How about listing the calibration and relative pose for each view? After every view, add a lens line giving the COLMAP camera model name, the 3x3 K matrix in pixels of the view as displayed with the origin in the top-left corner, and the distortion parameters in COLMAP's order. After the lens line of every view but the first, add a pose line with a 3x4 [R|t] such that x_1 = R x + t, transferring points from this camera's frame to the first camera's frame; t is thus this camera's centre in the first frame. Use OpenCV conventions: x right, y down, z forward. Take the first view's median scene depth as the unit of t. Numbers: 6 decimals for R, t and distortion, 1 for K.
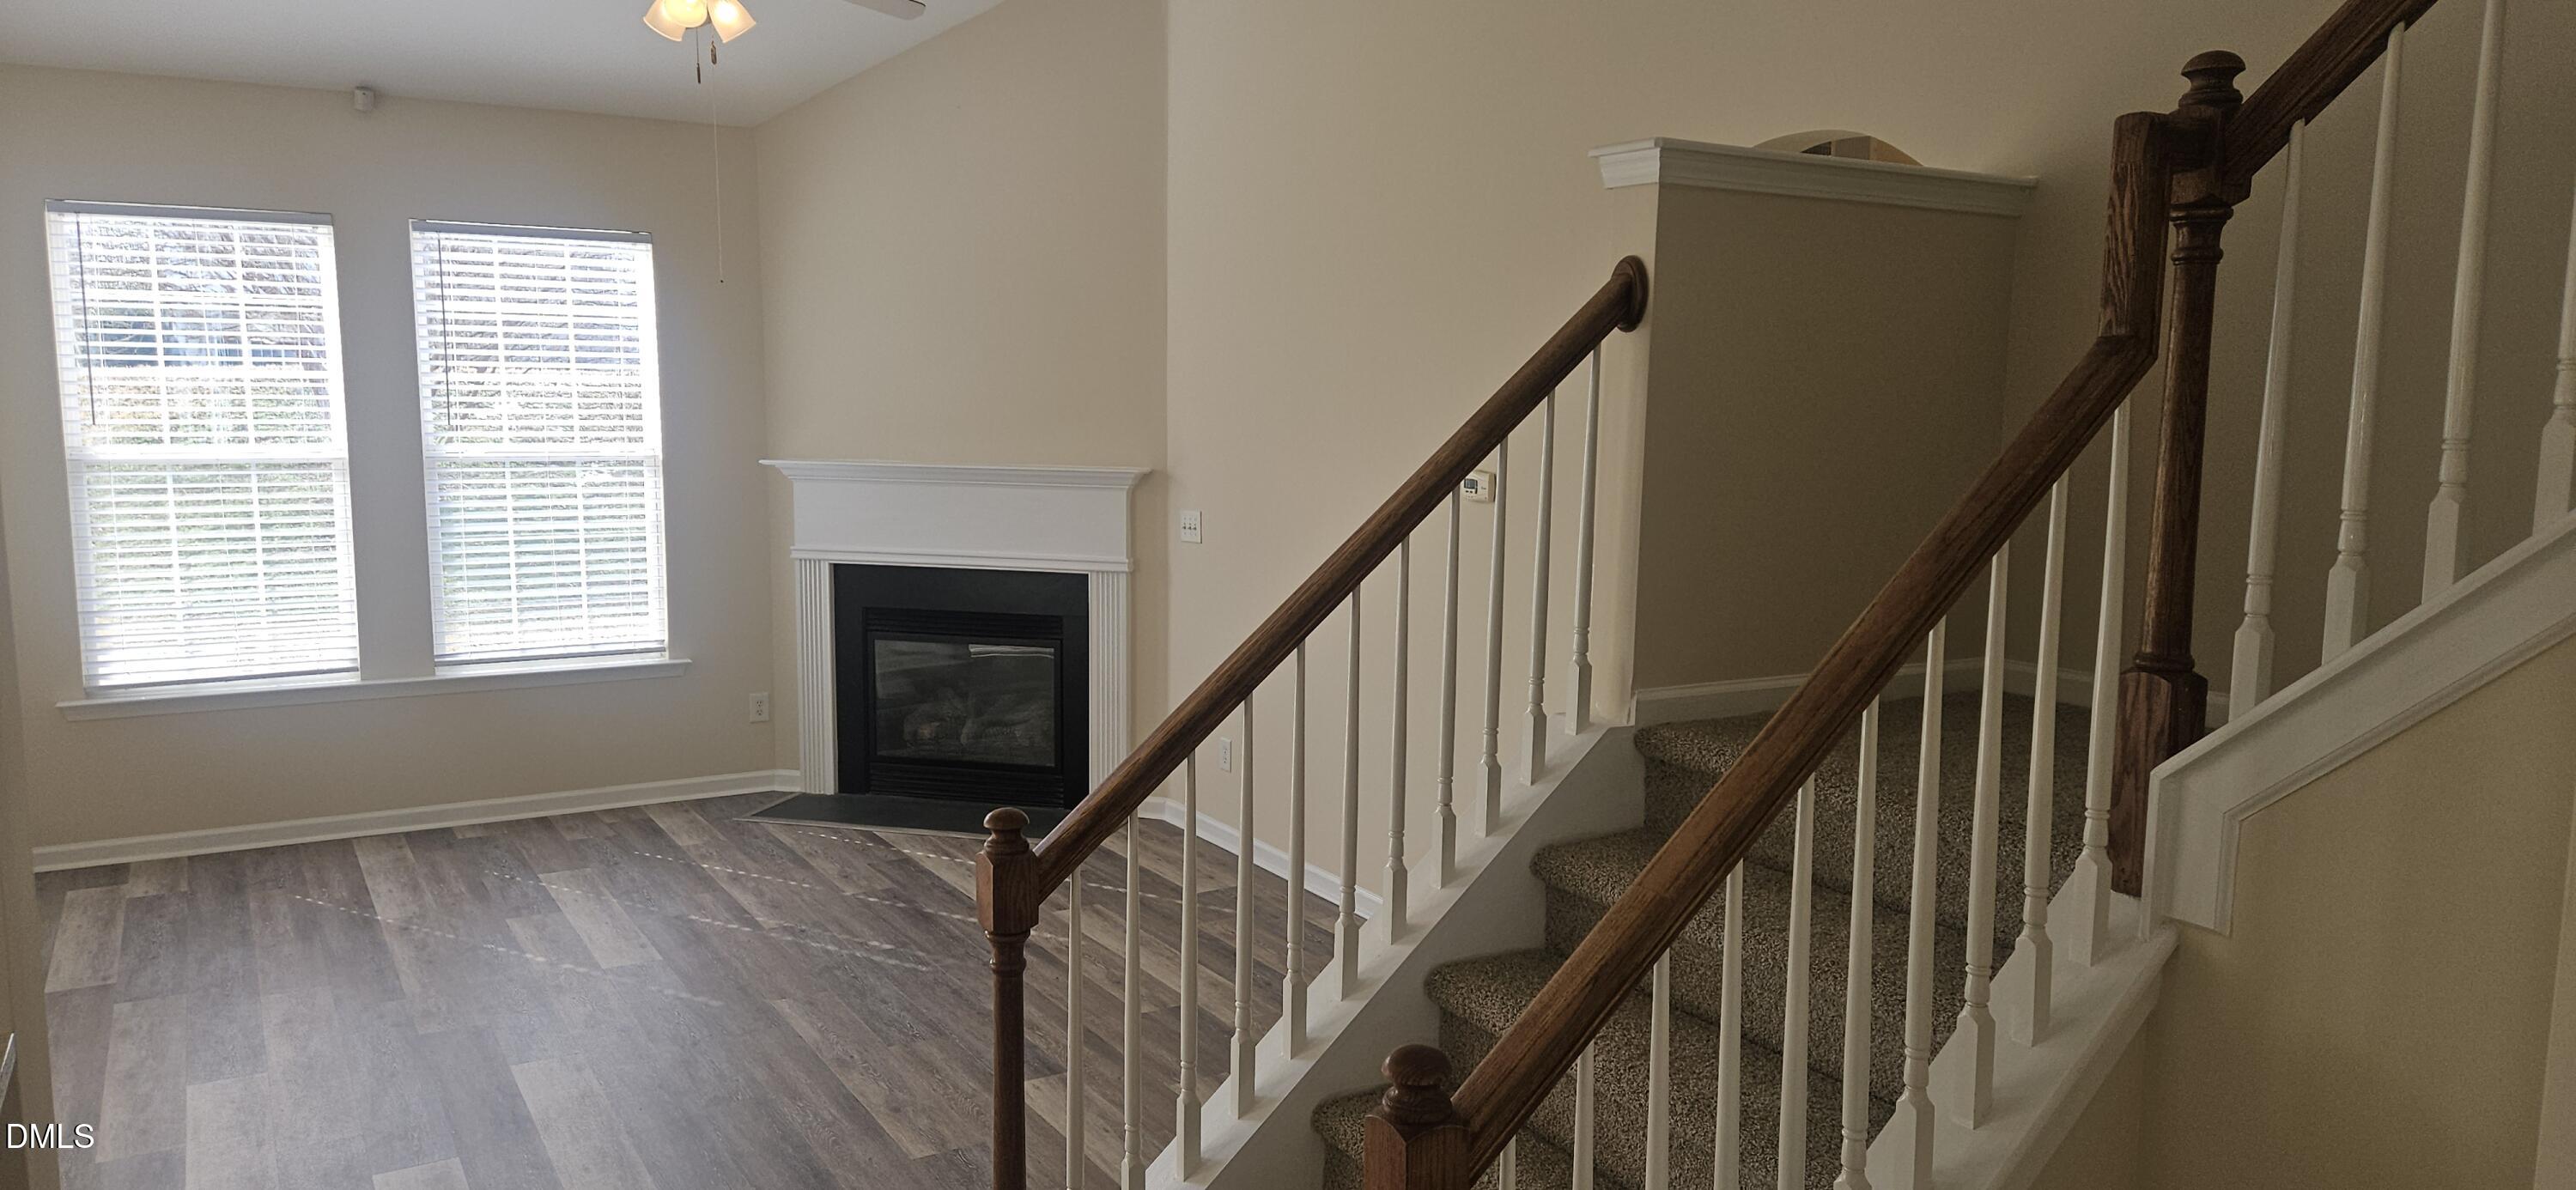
lens RADIAL K [[1768.4, 0, 1286.4], [0, 1768.4, 603.4], [0, 0, 1]] dist [0.067983, 0.001053]
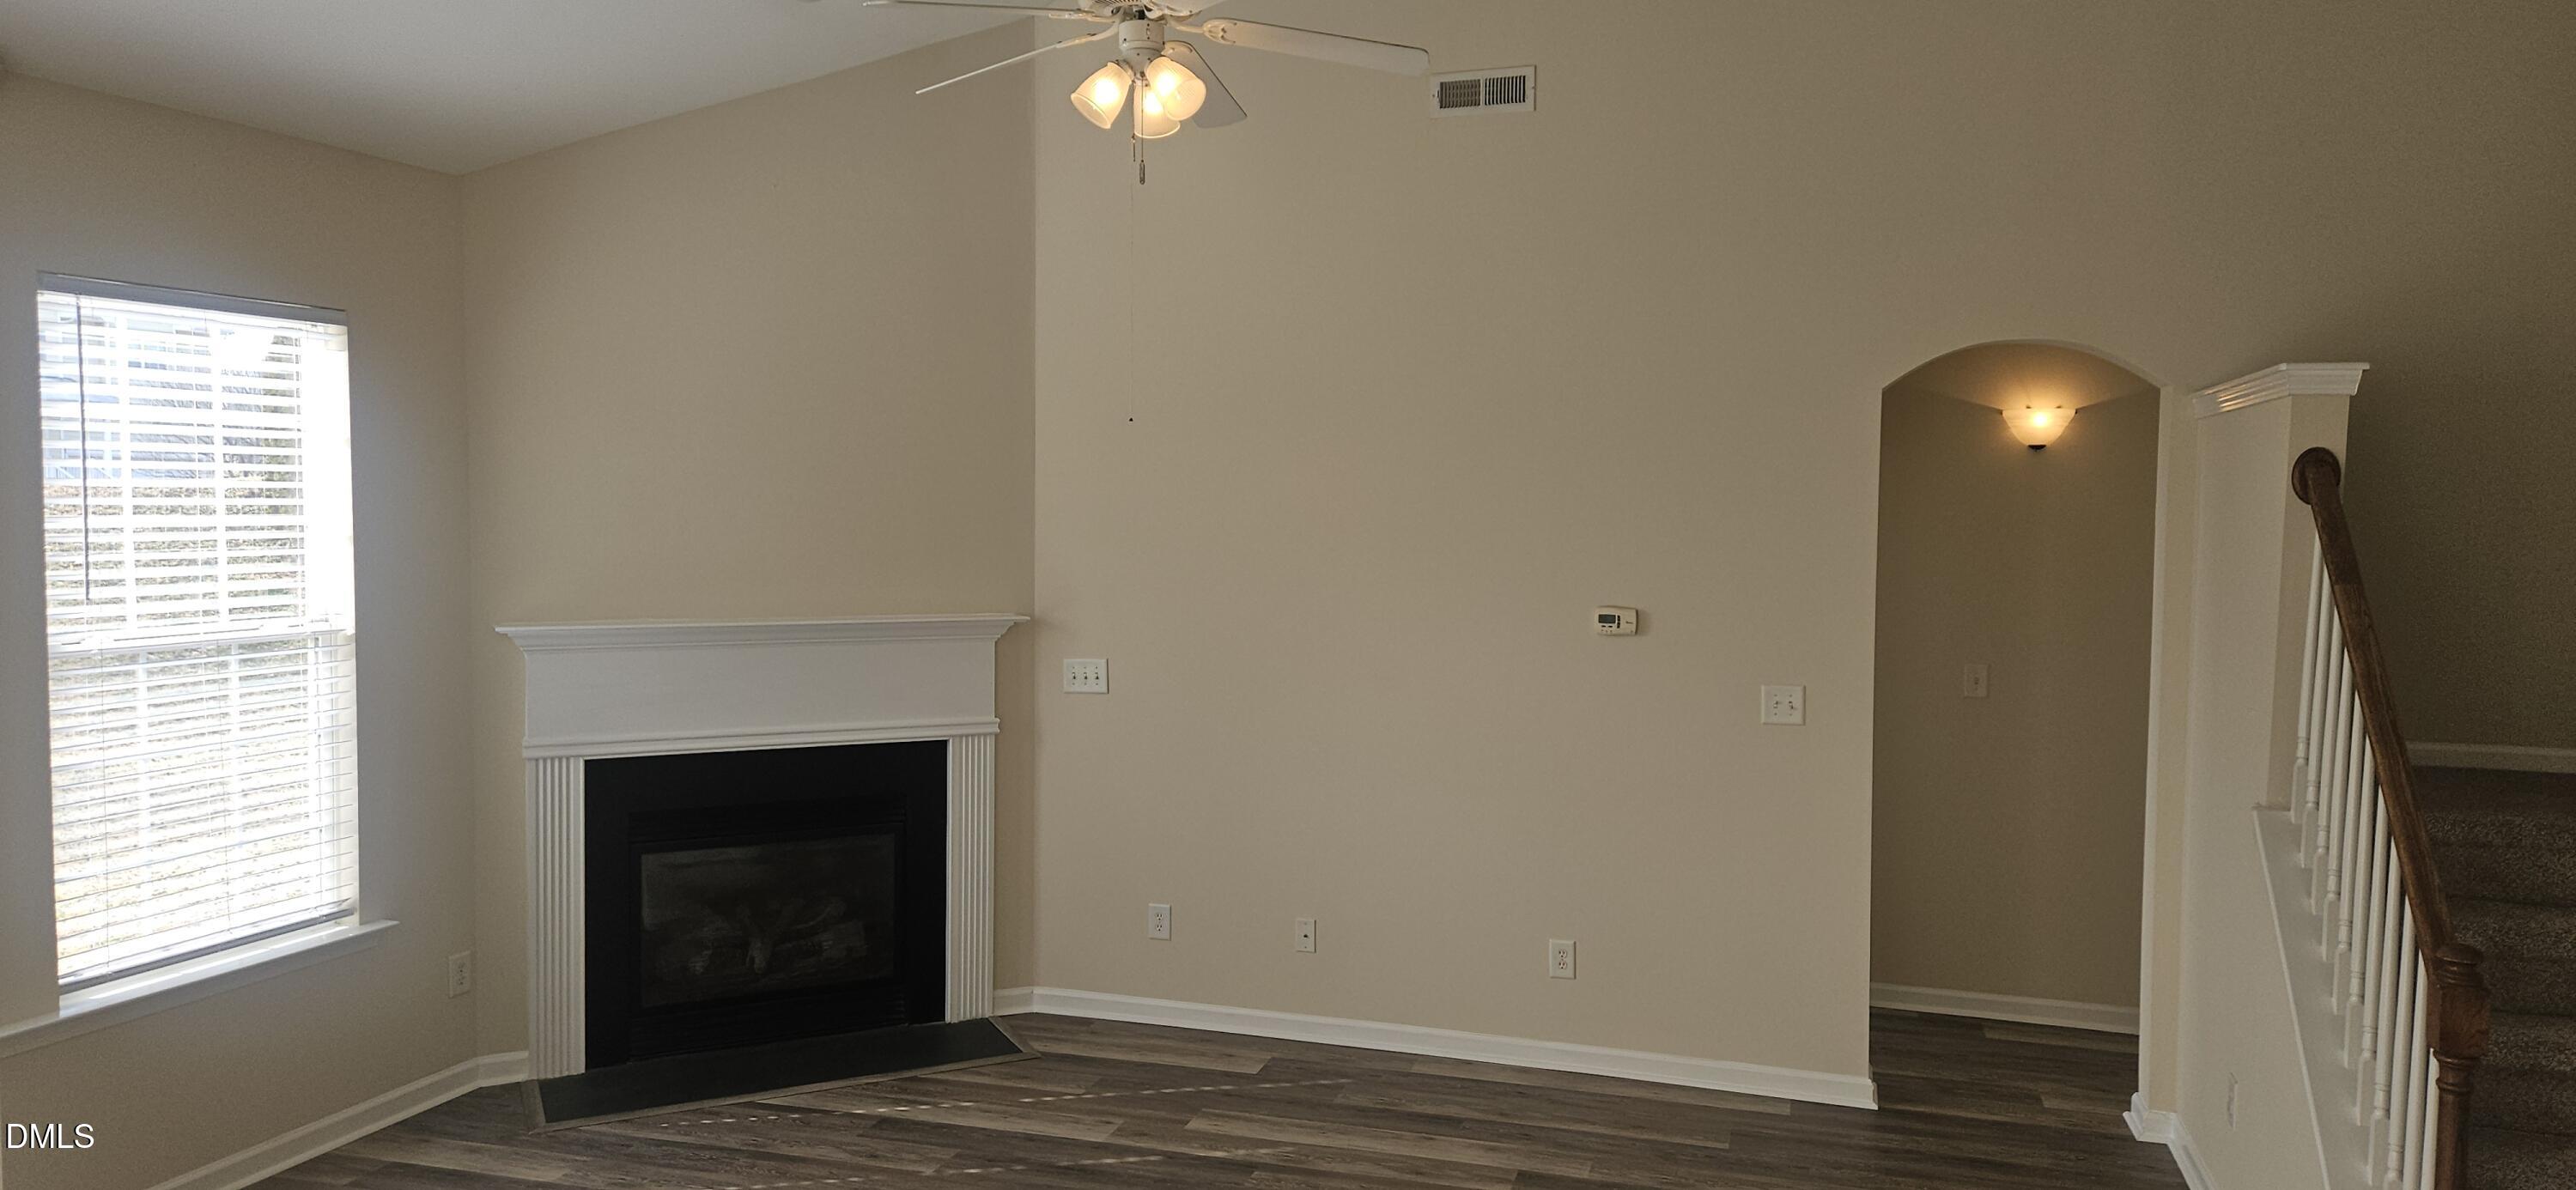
lens RADIAL K [[1768.4, 0, 1300.8], [0, 1768.4, 593.5], [0, 0, 1]] dist [0.067983, 0.001053]
pose [[0.734321, -0.038333, 0.677719, -0.567276], [0.075547, 0.996817, -0.025474, -0.052865], [-0.674585, 0.069906, 0.734880, 0.248922]]
